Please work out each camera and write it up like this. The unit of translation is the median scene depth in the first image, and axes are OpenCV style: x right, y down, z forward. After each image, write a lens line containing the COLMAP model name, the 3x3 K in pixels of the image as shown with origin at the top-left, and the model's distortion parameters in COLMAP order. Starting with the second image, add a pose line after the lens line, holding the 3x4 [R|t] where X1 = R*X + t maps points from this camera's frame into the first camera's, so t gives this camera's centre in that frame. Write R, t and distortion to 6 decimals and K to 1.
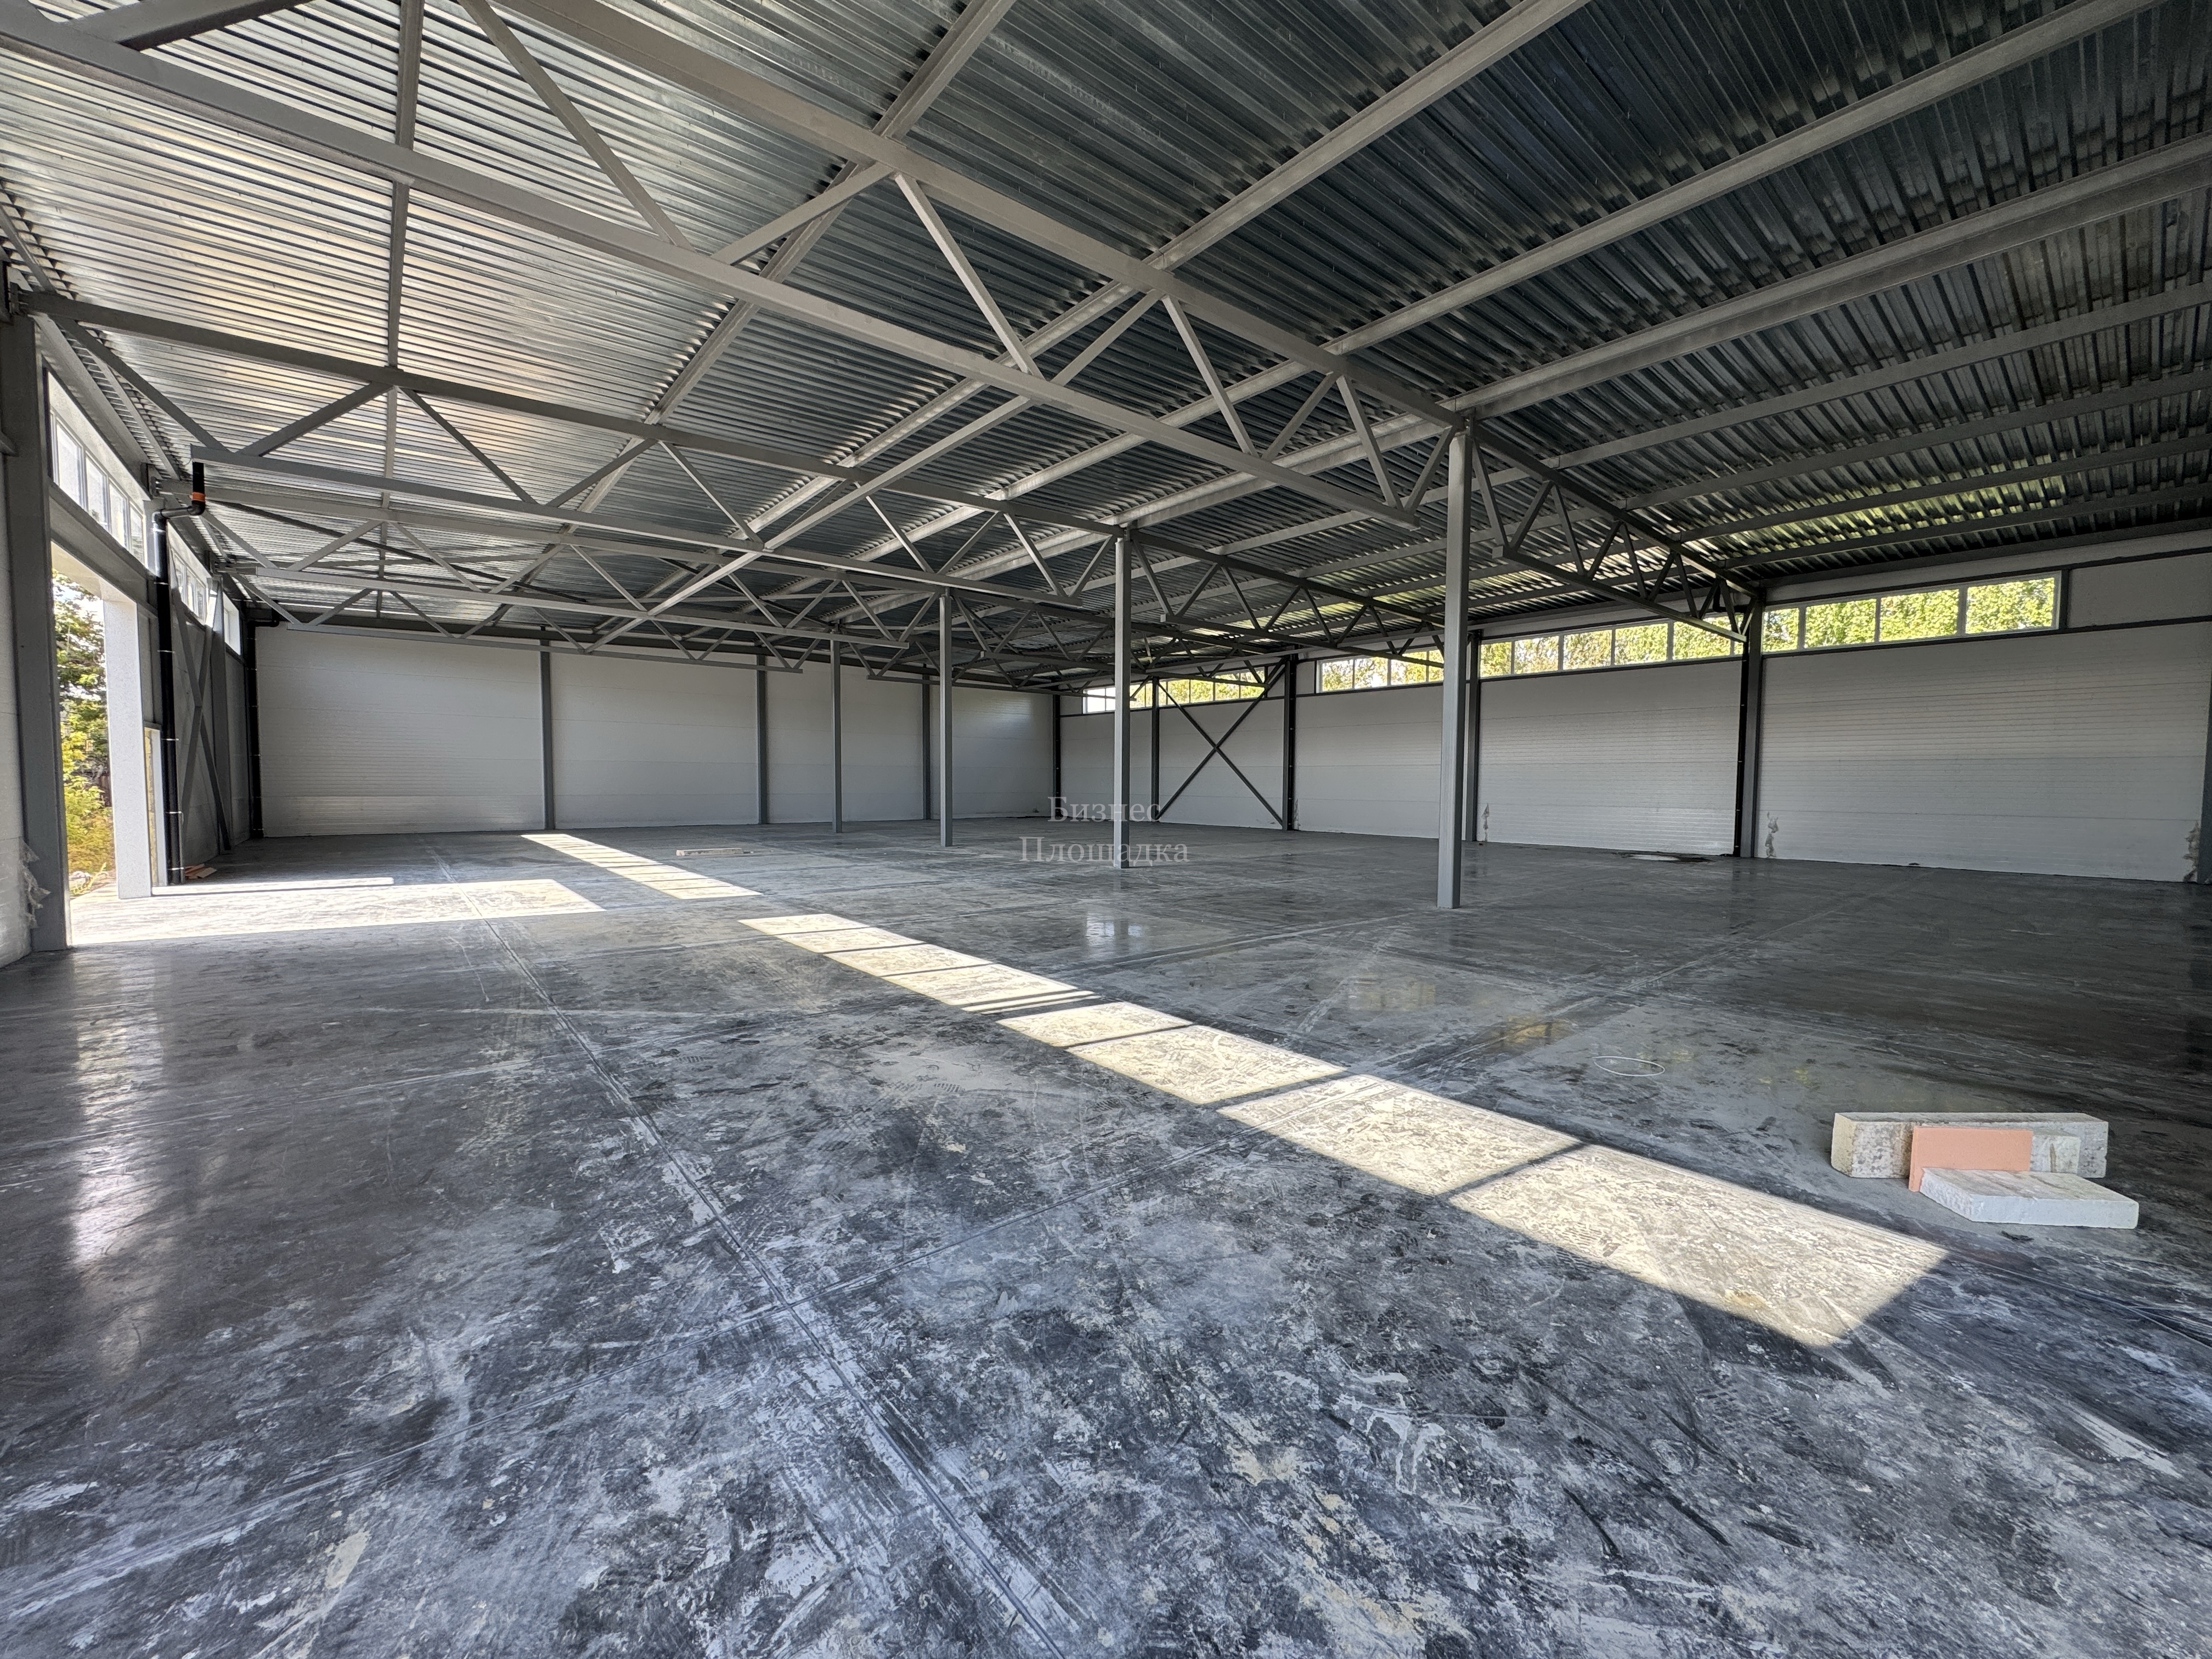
lens RADIAL K [[870.2, 0, 1109.5], [0, 870.2, 789.2], [0, 0, 1]] dist [-0.001340, -0.000092]
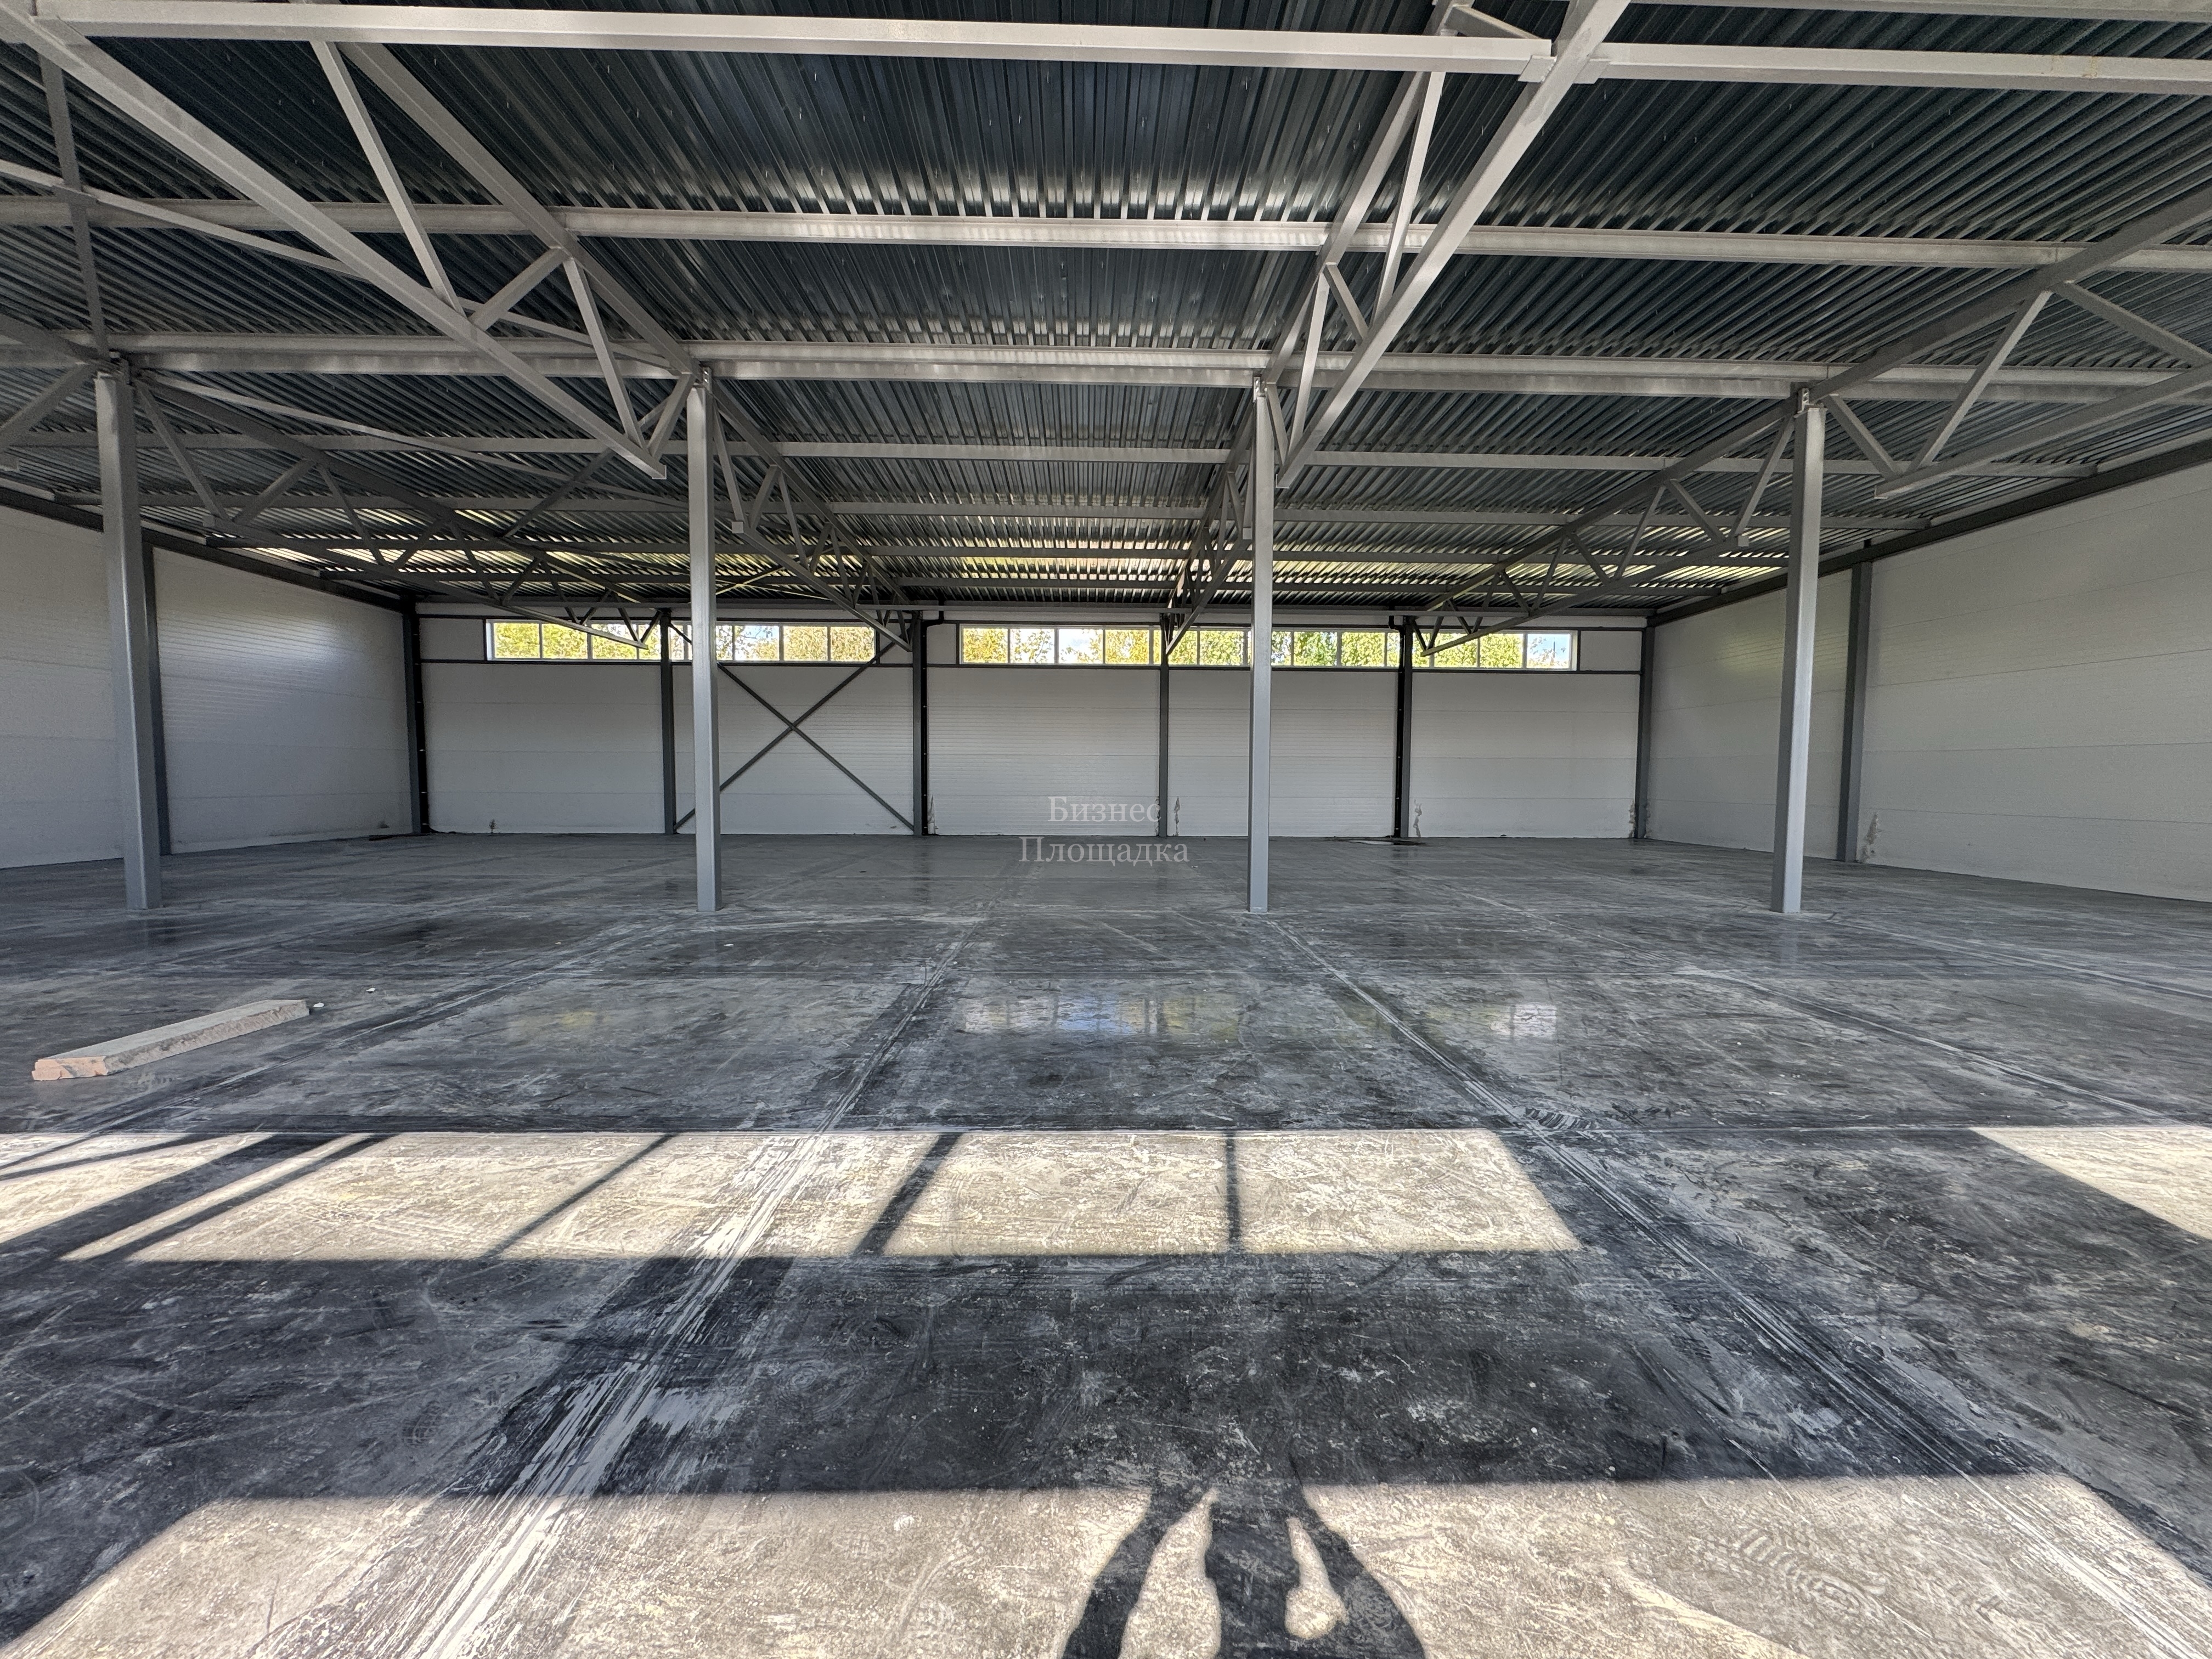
lens RADIAL K [[882.1, 0, 1106.0], [0, 882.1, 829.5], [0, 0, 1]] dist [-0.001079, 0.000091]
pose [[0.626364, -0.050949, 0.777864, -0.103876], [0.006152, 0.998154, 0.060424, -0.001961], [-0.779507, -0.033062, 0.625521, 0.122695]]
